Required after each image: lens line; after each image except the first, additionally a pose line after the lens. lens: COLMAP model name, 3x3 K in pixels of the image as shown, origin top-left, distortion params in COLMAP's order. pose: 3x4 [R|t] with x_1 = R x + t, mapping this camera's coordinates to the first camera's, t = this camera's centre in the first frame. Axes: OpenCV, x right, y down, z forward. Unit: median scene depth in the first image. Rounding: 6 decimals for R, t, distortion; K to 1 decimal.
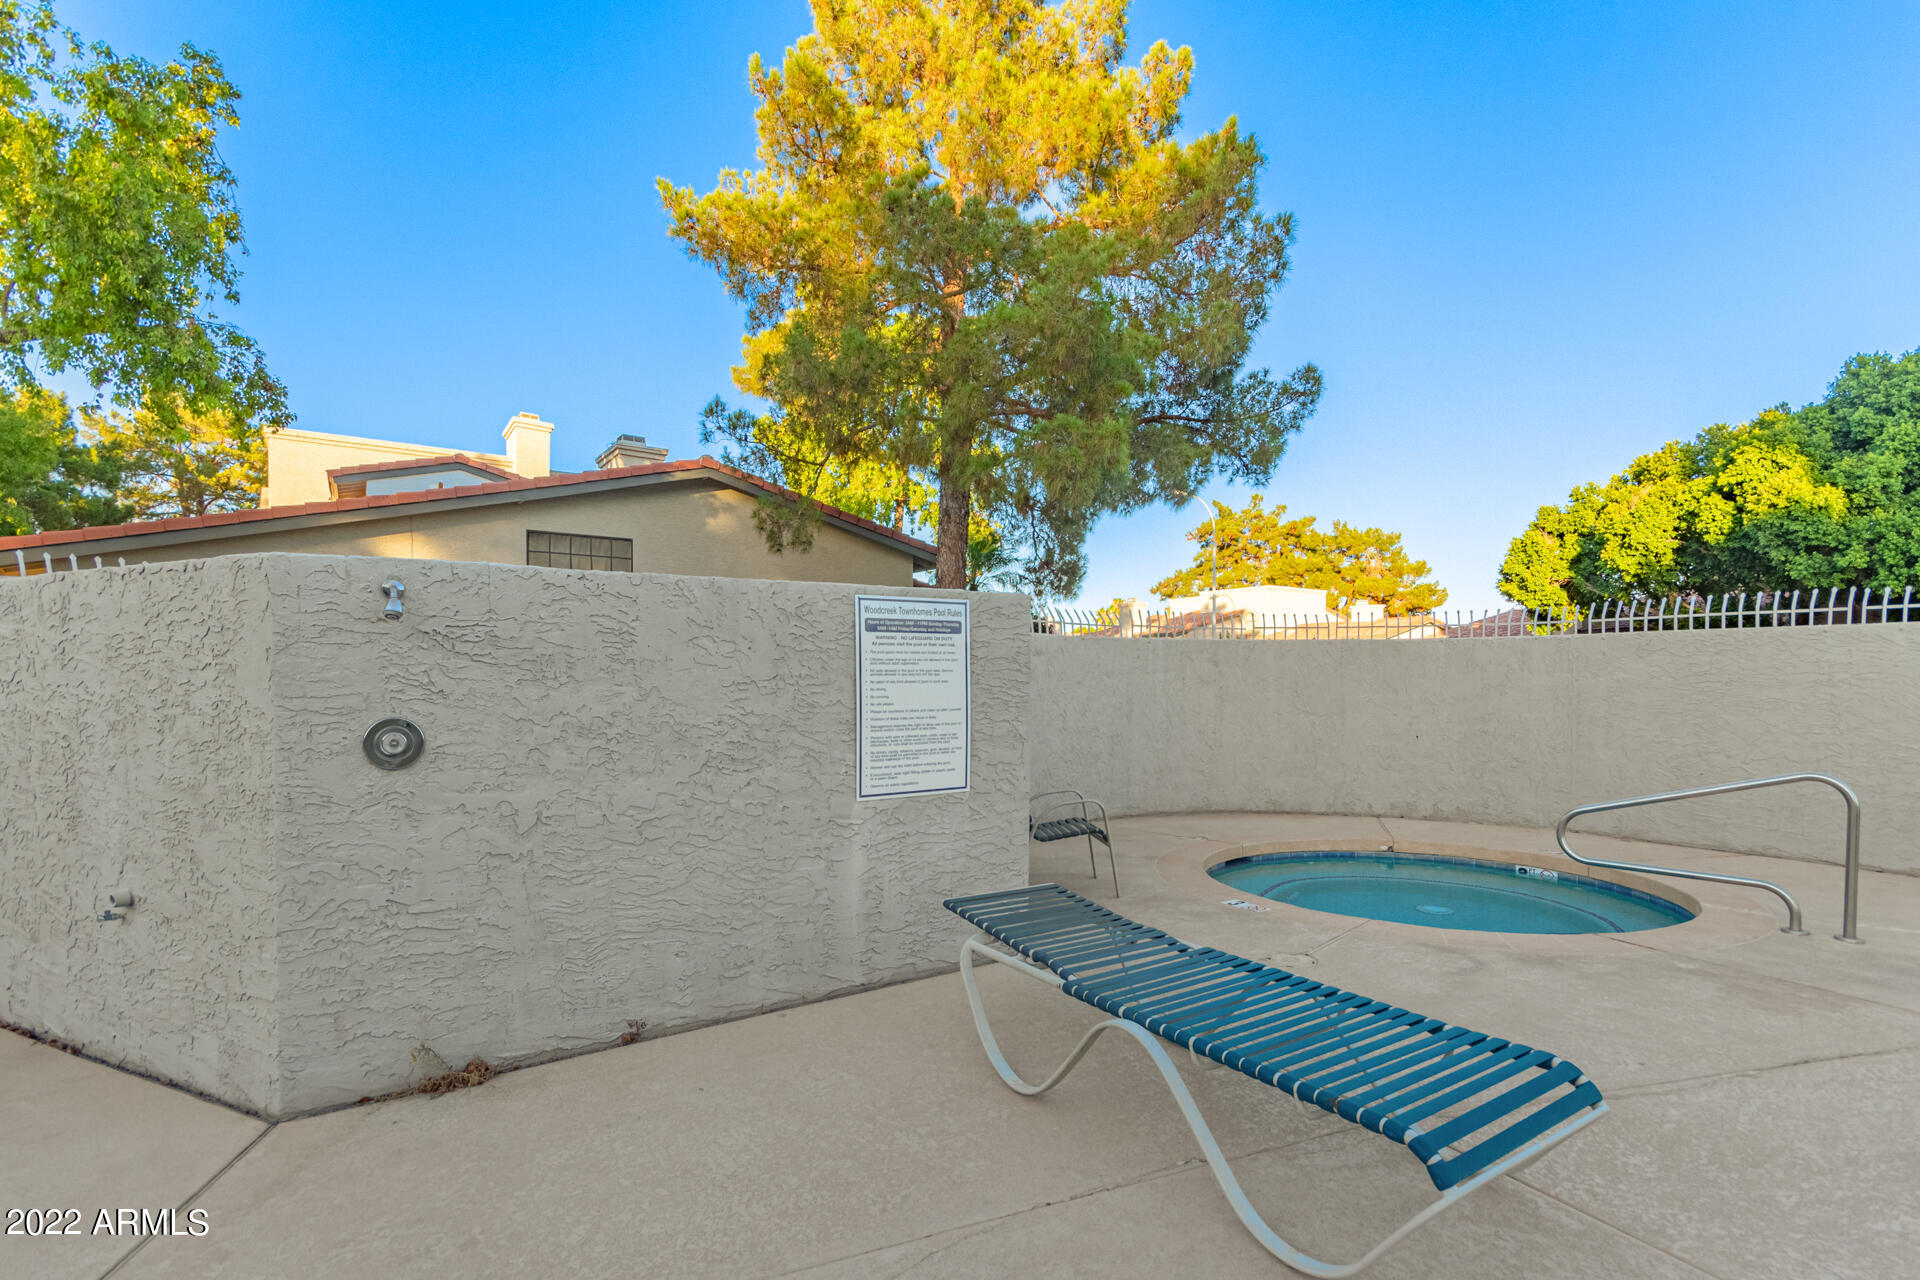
lens RADIAL K [[921.6, 0, 958.3], [0, 921.6, 690.9], [0, 0, 1]] dist [0.002319, -0.000927]
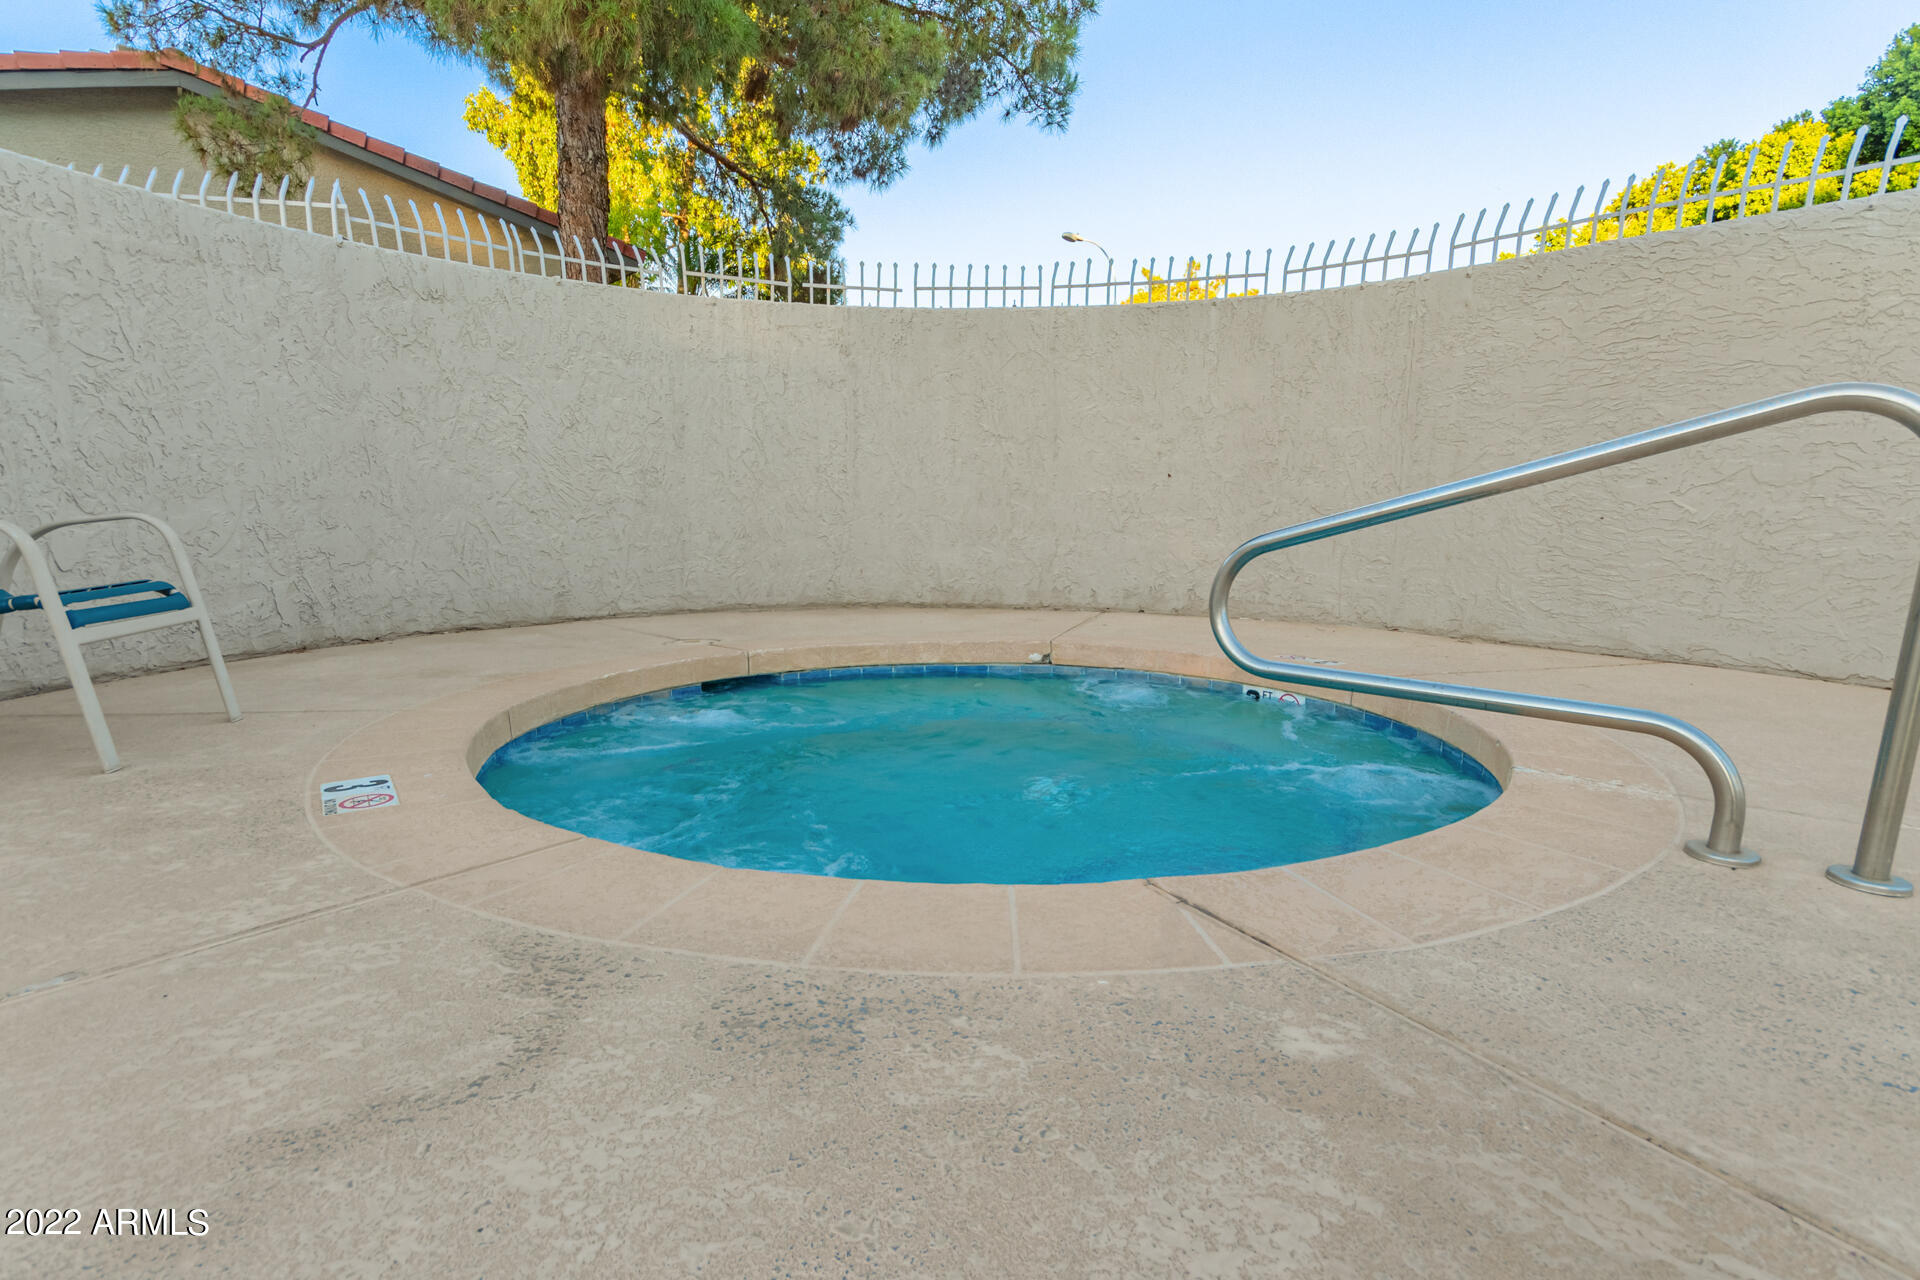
lens RADIAL K [[994.6, 0, 958.5], [0, 994.6, 699.9], [0, 0, 1]] dist [-0.000717, 0.002313]
pose [[0.997593, -0.010589, 0.068523, 0.206342], [-0.002637, 0.981761, 0.190100, 0.045708], [-0.069286, -0.189824, 0.979370, 0.230394]]
